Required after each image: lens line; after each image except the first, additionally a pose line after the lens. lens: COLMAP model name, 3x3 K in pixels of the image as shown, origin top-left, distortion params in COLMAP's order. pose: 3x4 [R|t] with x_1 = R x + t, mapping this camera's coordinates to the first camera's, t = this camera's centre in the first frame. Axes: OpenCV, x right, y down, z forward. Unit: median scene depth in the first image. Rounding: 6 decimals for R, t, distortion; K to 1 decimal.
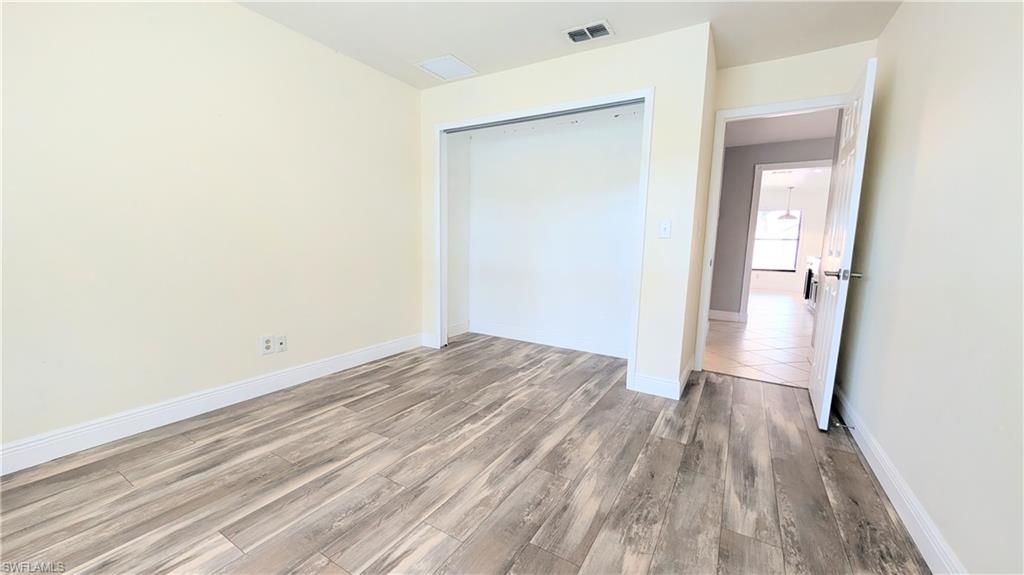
lens RADIAL K [[385.4, 0, 515.0], [0, 385.4, 289.6], [0, 0, 1]] dist [-0.001195, 0.000352]
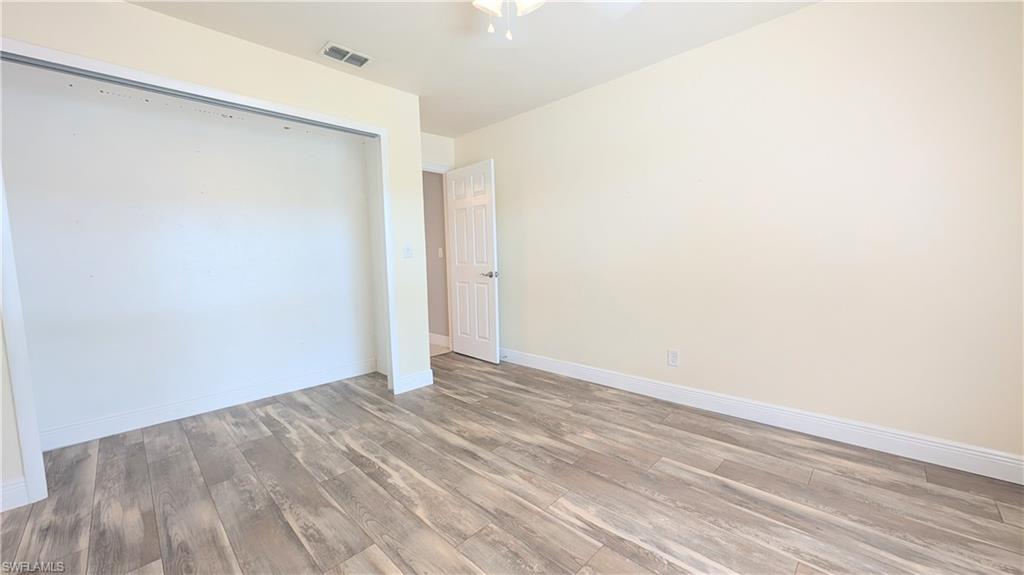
lens RADIAL K [[385.4, 0, 507.7], [0, 385.4, 291.4], [0, 0, 1]] dist [-0.001195, 0.000352]
pose [[0.239244, -0.115990, 0.964006, -0.765783], [0.152429, 0.985015, 0.080689, -0.084500], [-0.958920, 0.127638, 0.253339, 0.435848]]
